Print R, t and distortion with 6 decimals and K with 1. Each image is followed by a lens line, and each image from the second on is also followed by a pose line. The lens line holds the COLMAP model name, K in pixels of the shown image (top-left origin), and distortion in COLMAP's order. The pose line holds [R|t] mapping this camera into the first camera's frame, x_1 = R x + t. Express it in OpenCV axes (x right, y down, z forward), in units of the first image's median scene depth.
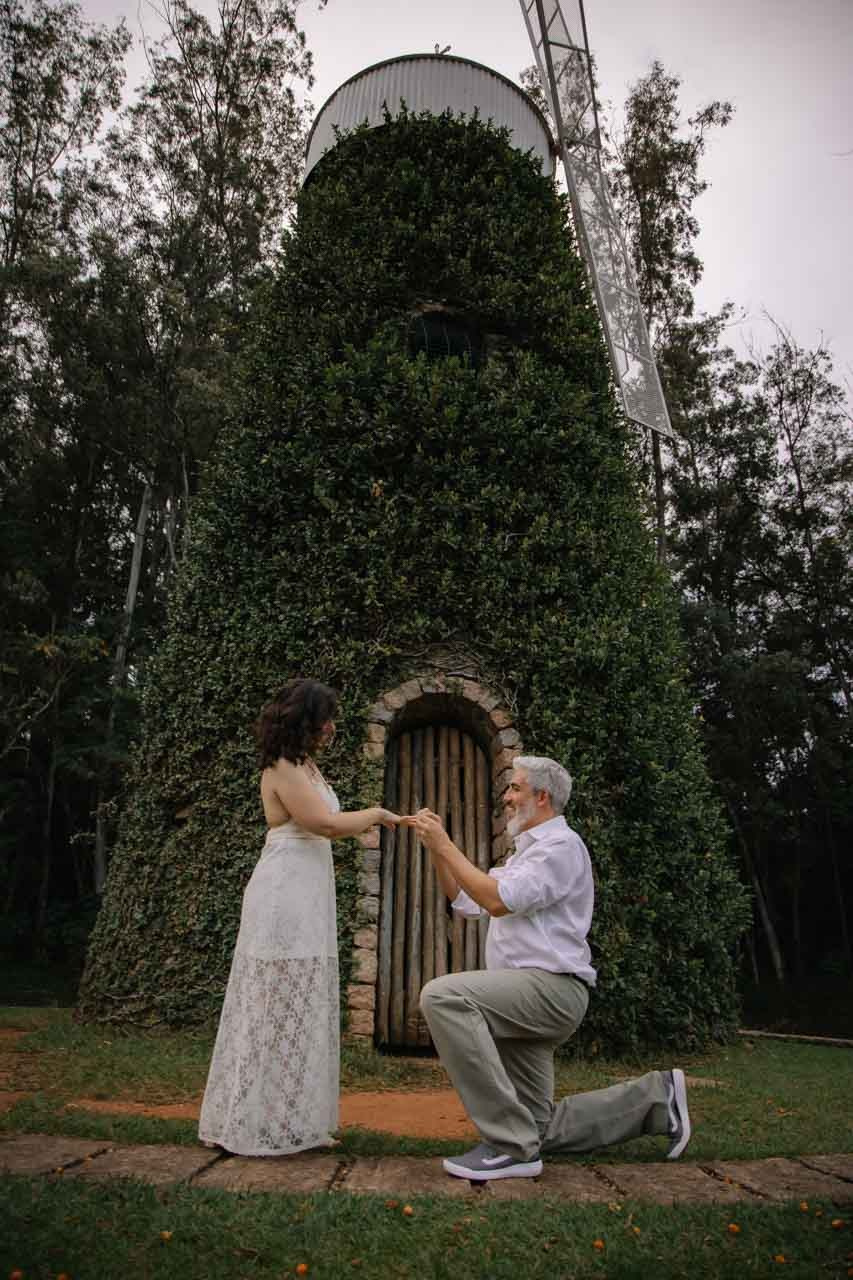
lens RADIAL K [[864.3, 0, 426.5], [0, 864.3, 640.0], [0, 0, 1]] dist [-0.108084, 0.054771]
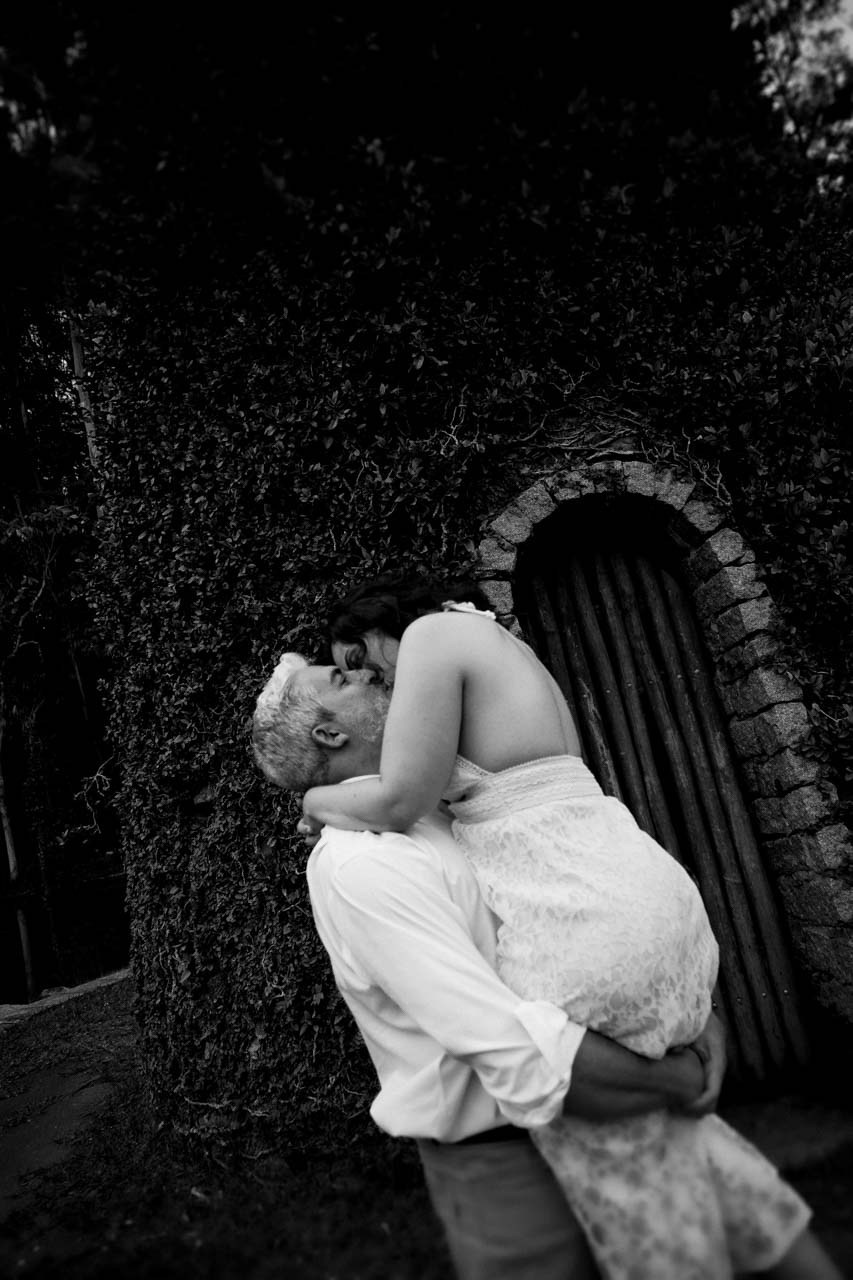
lens RADIAL K [[864.3, 0, 426.5], [0, 864.3, 640.0], [0, 0, 1]] dist [-0.108084, 0.054771]
pose [[0.970780, -0.236252, -0.042074, -0.075840], [0.239156, 0.938082, 0.250614, -0.013452], [-0.019740, -0.253353, 0.967172, 0.411596]]
